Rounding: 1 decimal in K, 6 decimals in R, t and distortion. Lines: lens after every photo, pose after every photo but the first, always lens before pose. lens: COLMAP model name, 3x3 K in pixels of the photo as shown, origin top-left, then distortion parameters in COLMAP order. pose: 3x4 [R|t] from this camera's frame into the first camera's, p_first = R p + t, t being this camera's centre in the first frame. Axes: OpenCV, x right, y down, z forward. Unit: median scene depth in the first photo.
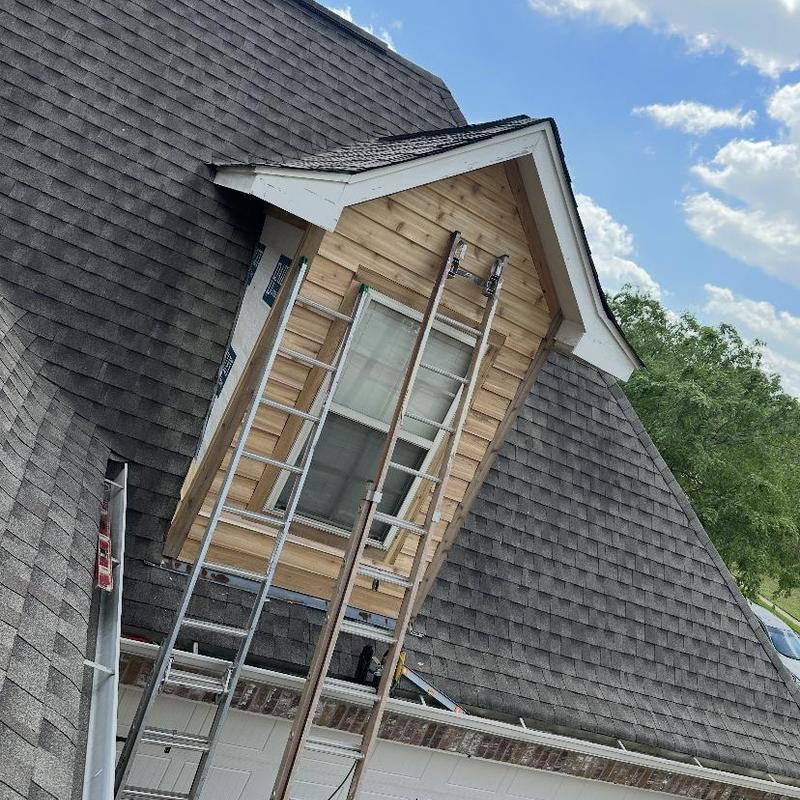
lens RADIAL K [[751.8, 0, 401.6], [0, 751.8, 400.8], [0, 0, 1]] dist [0.025126, 0.000000]
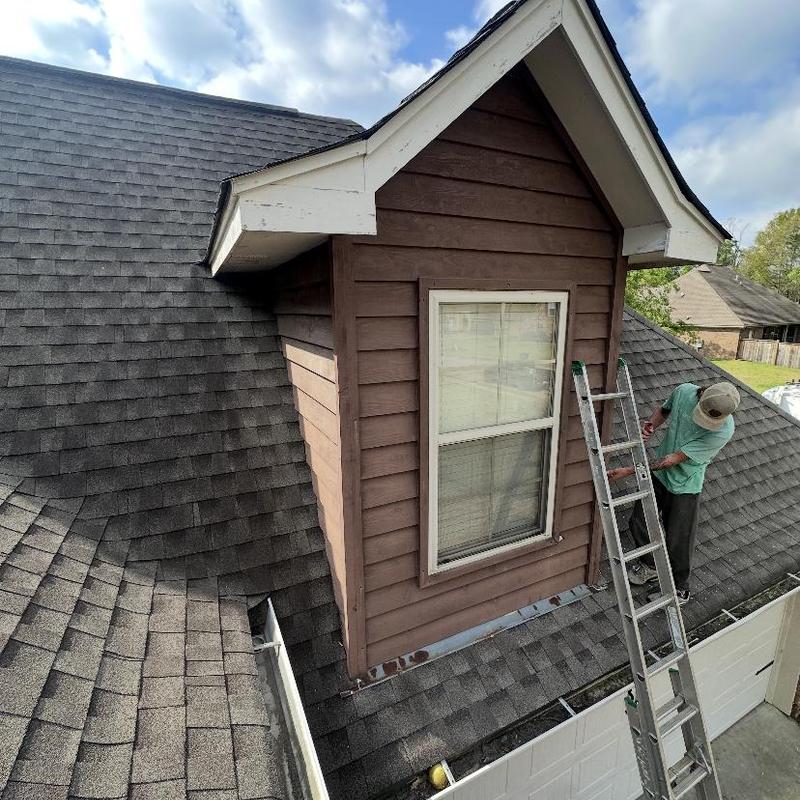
lens RADIAL K [[422.1, 0, 397.7], [0, 422.1, 398.6], [0, 0, 1]] dist [-0.002628, 0.003219]
pose [[0.892781, -0.450381, -0.009992, -0.103245], [0.449696, 0.889667, 0.079163, -0.084478], [-0.026764, -0.075169, 0.996812, 0.453817]]
